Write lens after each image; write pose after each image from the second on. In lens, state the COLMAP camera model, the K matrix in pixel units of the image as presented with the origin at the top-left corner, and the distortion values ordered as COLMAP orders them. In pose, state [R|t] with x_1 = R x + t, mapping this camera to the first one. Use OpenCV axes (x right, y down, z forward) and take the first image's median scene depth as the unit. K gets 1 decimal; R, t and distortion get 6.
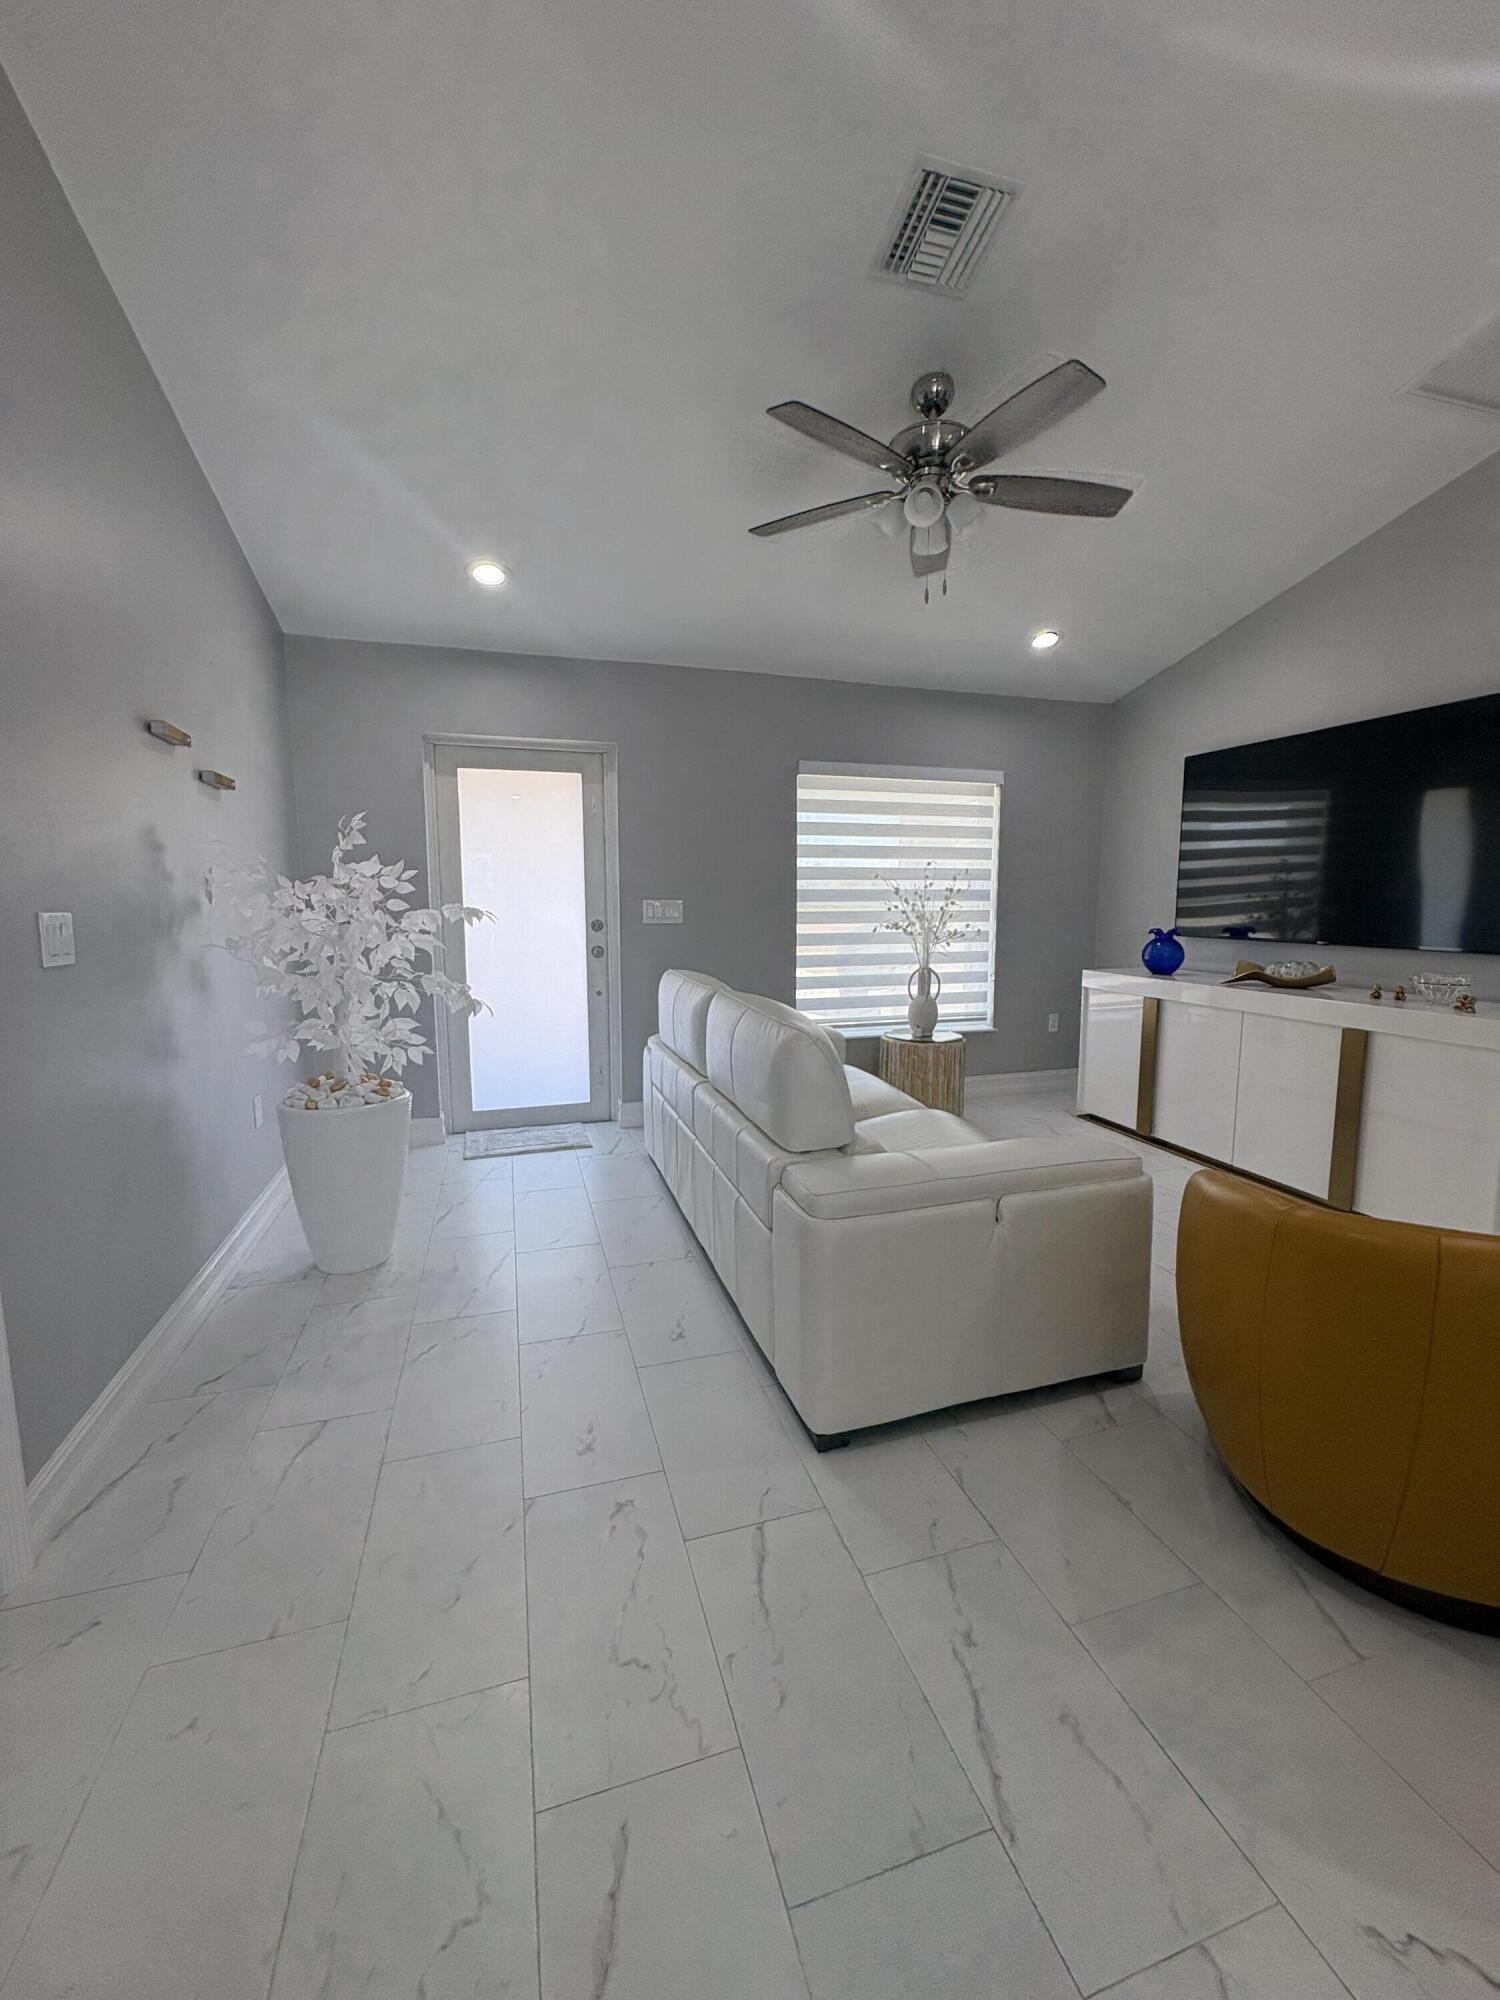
lens RADIAL K [[796.2, 0, 744.5], [0, 796.2, 997.2], [0, 0, 1]] dist [-0.001058, 0.000177]
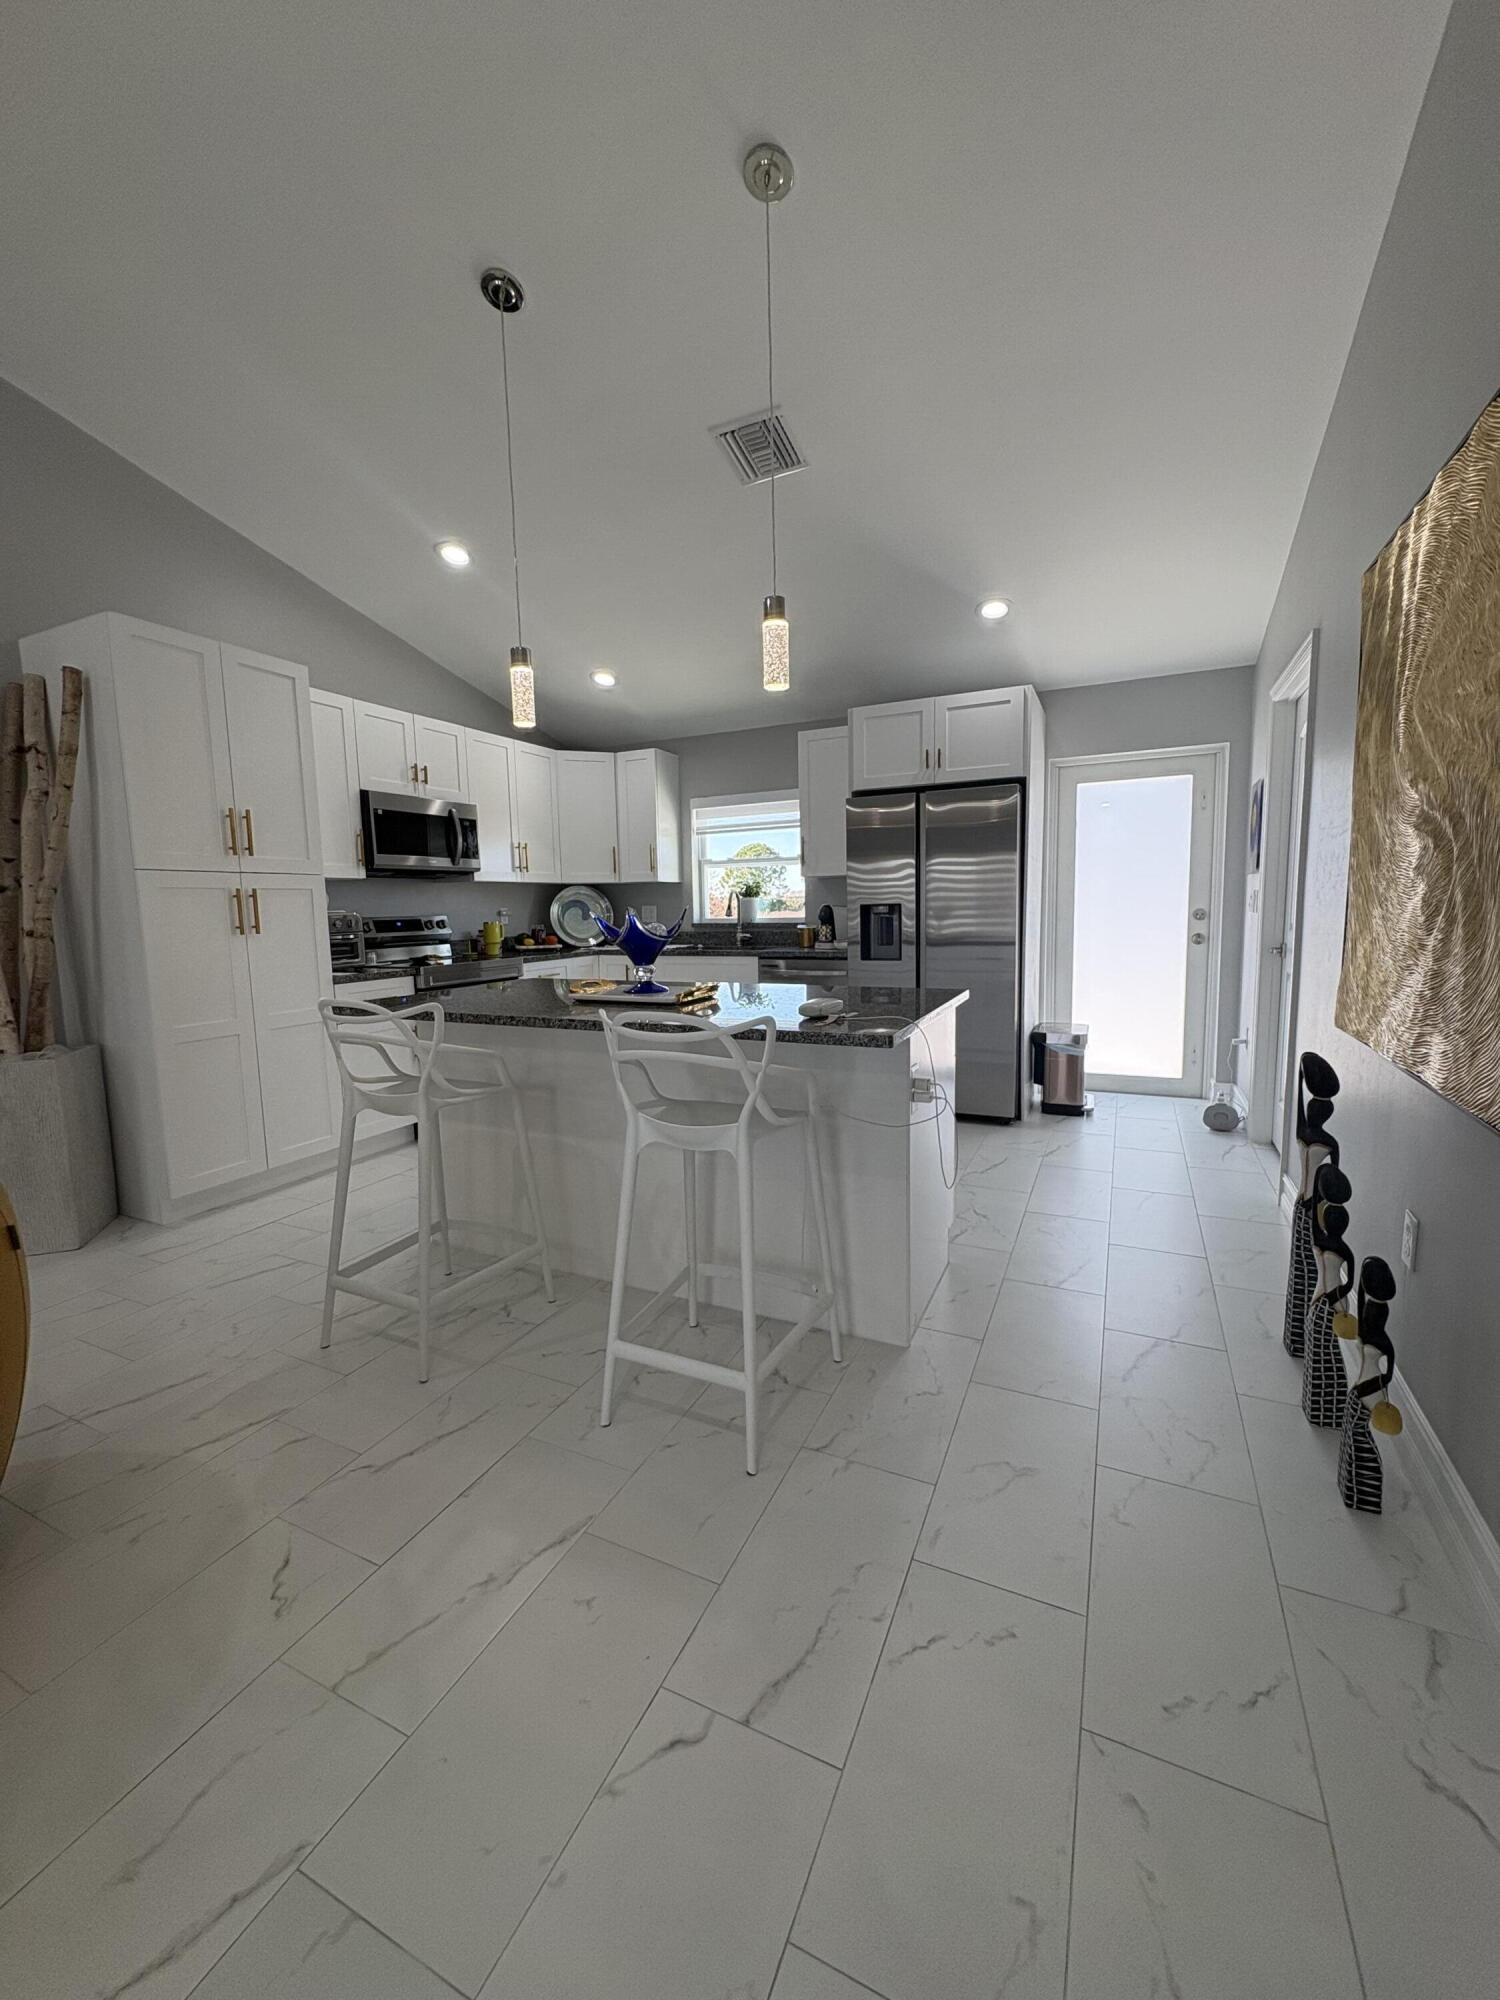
lens RADIAL K [[796.2, 0, 752.8], [0, 796.2, 996.1], [0, 0, 1]] dist [-0.001058, 0.000177]
pose [[-0.739636, -0.059458, 0.670375, -0.271182], [0.112512, 0.971147, 0.210272, -0.035101], [-0.663535, 0.230950, -0.711606, 0.450596]]
